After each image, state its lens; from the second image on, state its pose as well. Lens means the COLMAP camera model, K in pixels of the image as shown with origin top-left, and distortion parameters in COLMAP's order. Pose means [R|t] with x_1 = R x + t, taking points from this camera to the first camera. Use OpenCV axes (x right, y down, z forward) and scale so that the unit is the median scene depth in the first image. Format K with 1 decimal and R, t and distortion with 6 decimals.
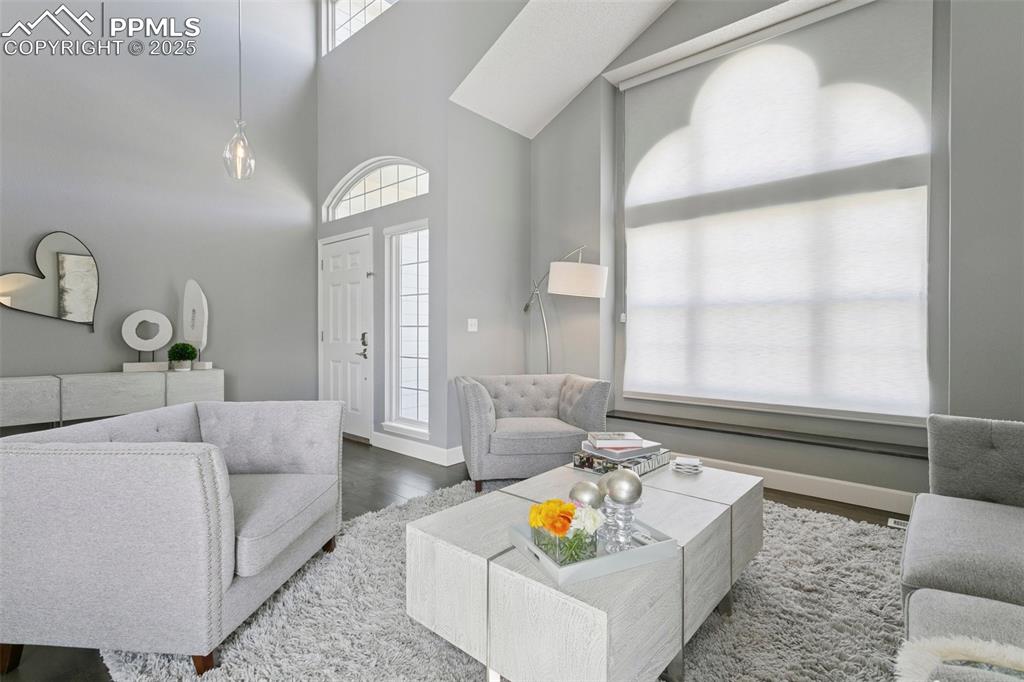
lens RADIAL K [[483.0, 0, 510.1], [0, 483.0, 336.5], [0, 0, 1]] dist [-0.002368, 0.002816]
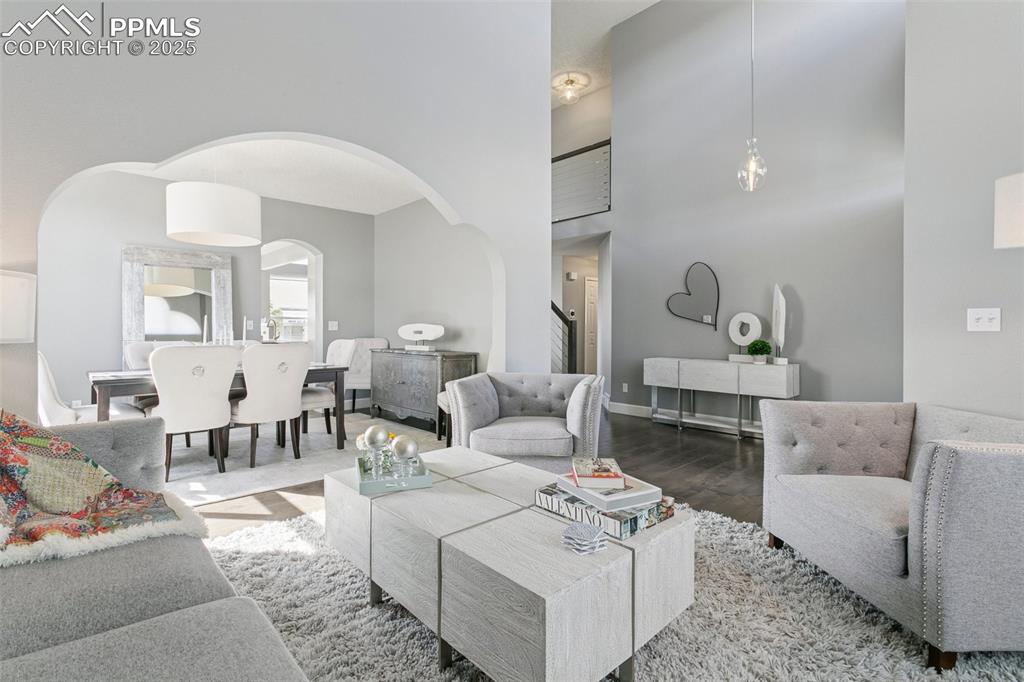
lens RADIAL K [[483.0, 0, 506.1], [0, 483.0, 337.2], [0, 0, 1]] dist [-0.002368, 0.002816]
pose [[-0.107961, 0.016232, -0.994023, 0.566581], [-0.009358, 0.999806, 0.017343, -0.007986], [0.994111, 0.011175, -0.107788, 0.536724]]
